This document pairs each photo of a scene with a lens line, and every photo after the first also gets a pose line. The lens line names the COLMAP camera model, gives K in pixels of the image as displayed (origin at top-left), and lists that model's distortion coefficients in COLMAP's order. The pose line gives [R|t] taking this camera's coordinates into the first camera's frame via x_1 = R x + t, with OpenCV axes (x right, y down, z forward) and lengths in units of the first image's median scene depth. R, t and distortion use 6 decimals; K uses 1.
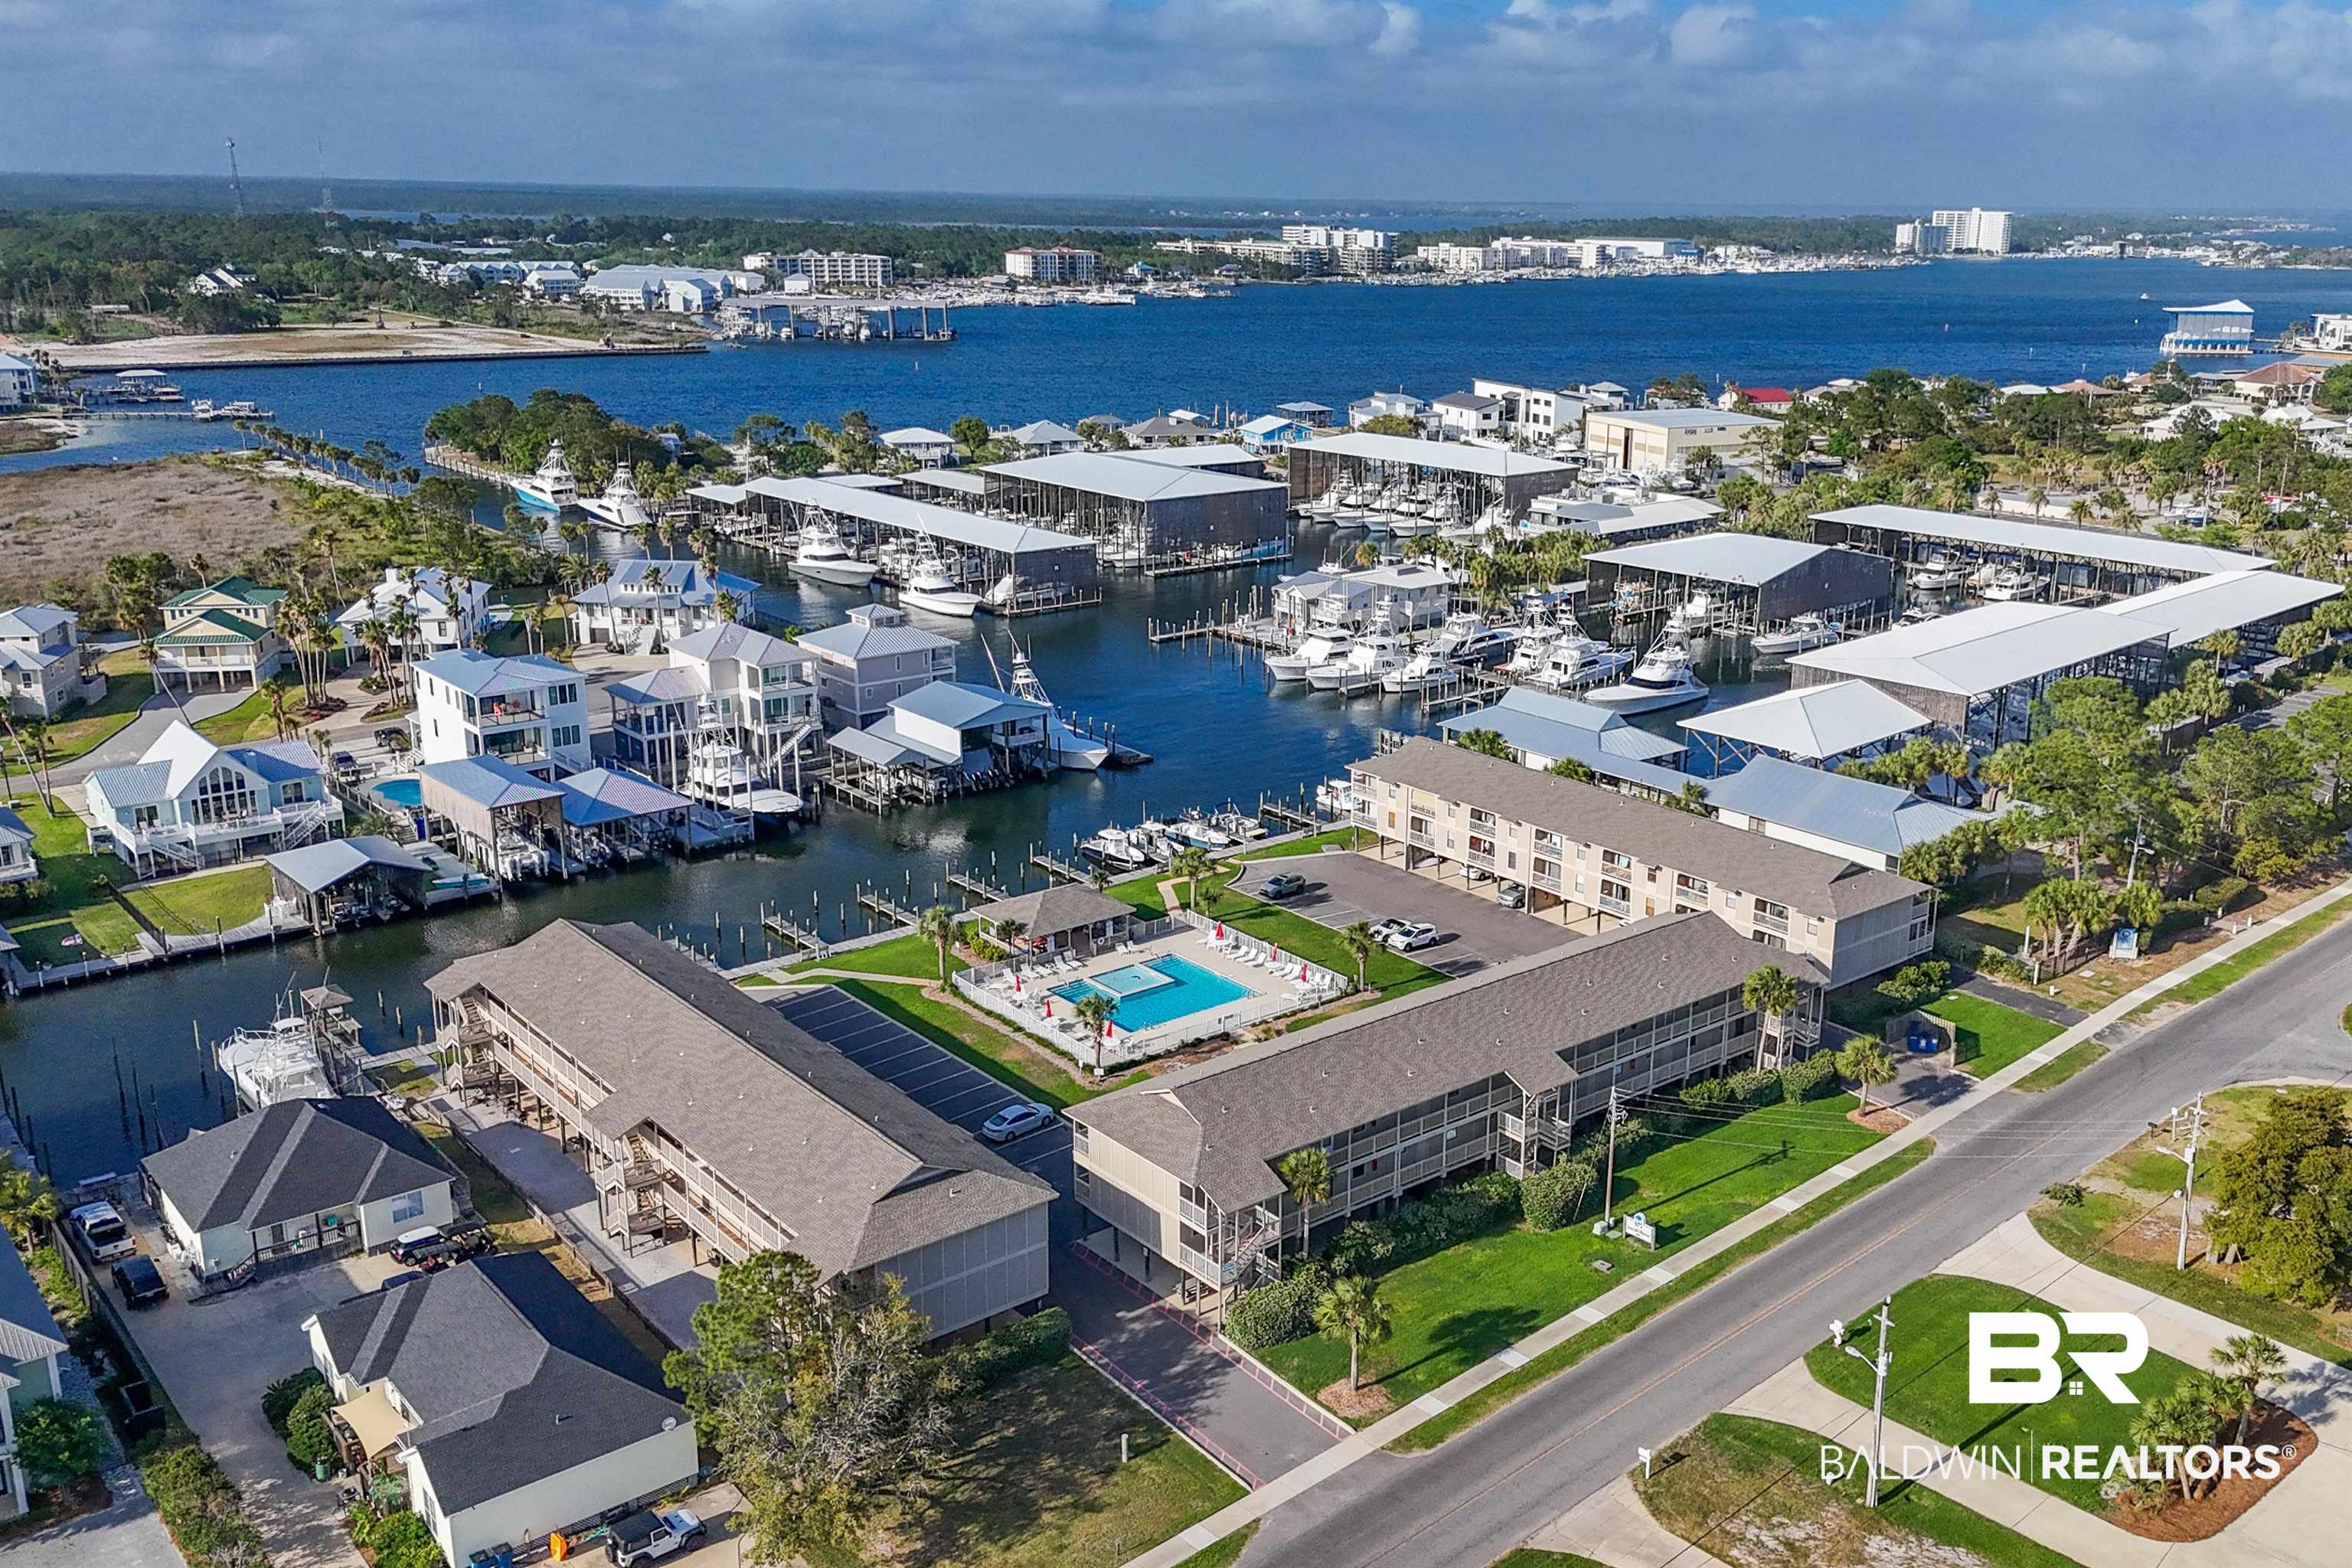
lens RADIAL K [[2030.6, 0, 1176.0], [0, 2030.6, 784.0], [0, 0, 1]] dist [0.072877, -0.088733]
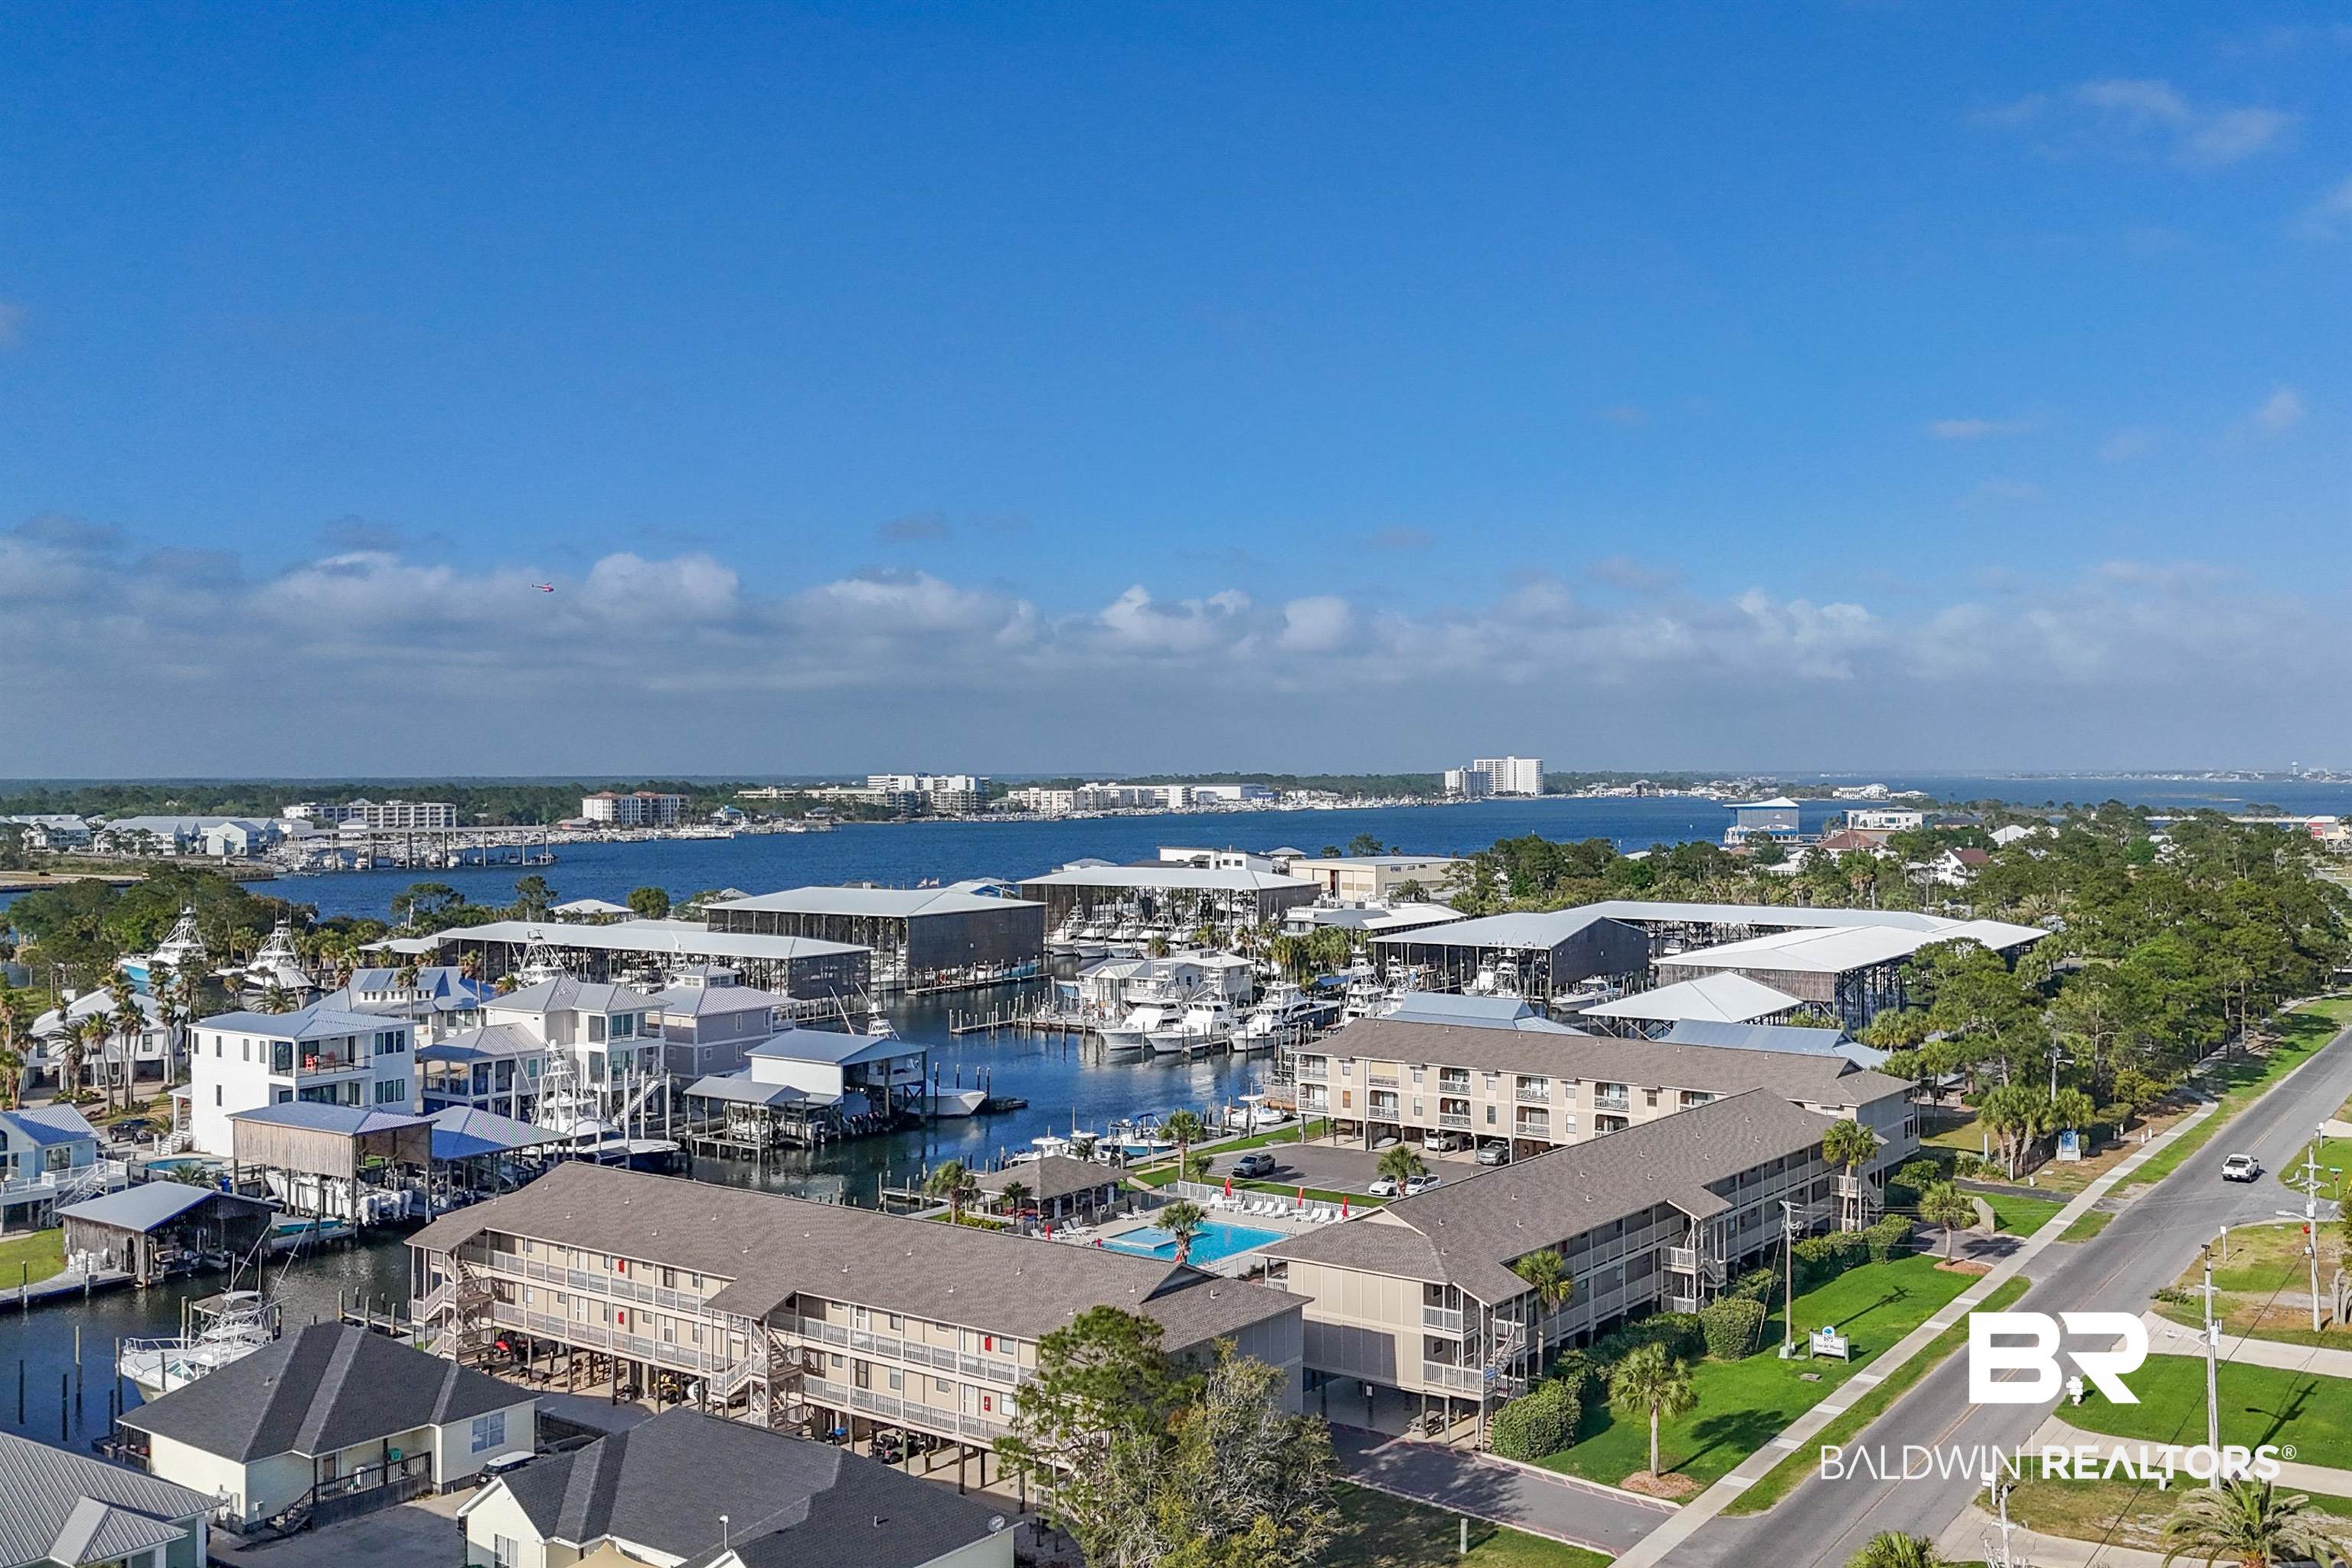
lens RADIAL K [[2084.7, 0, 1173.6], [0, 2084.7, 819.2], [0, 0, 1]] dist [0.057707, -0.057236]
pose [[0.967953, -0.002718, 0.251118, -0.196809], [0.073948, 0.958693, -0.274662, 0.137450], [-0.239998, 0.284429, 0.928171, 0.041486]]
